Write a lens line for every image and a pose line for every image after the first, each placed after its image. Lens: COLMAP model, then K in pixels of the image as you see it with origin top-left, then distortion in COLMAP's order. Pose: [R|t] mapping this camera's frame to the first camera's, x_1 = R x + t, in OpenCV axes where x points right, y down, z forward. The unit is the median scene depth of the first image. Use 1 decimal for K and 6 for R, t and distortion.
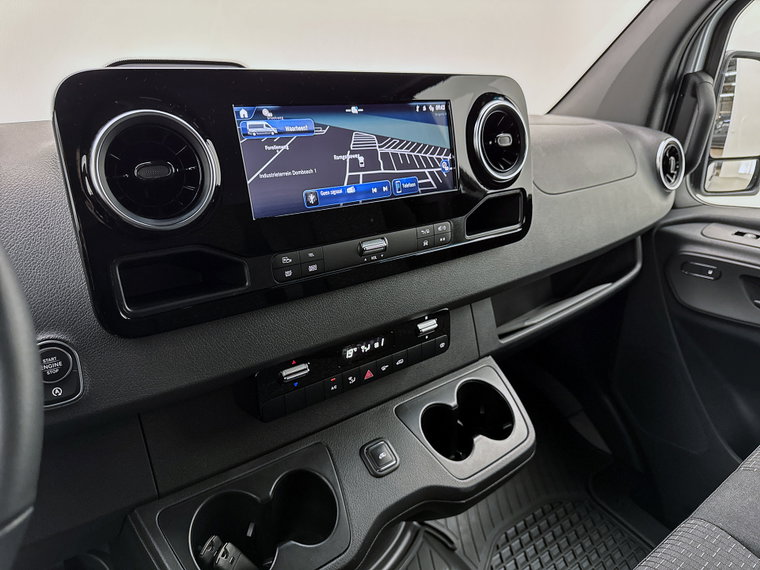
lens RADIAL K [[534.9, 0, 380.0], [0, 534.9, 285.0], [0, 0, 1]] dist [0.126795, -0.152689]
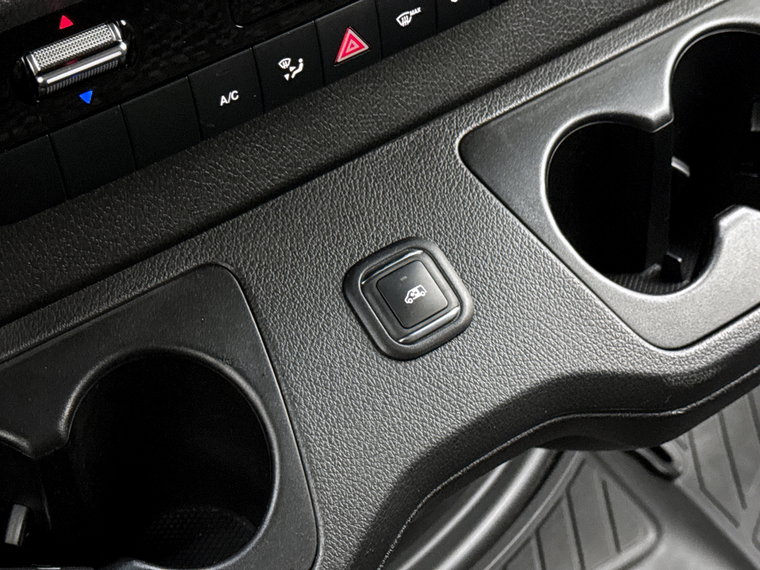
lens RADIAL K [[1449.6, 0, 380.0], [0, 1449.6, 285.0], [0, 0, 1]] dist [0.141331, 0.158826]
pose [[0.994695, -0.028735, -0.098775, 0.066800], [0.063204, 0.928294, 0.366436, -0.000317], [0.081163, -0.370735, 0.925186, 0.216798]]
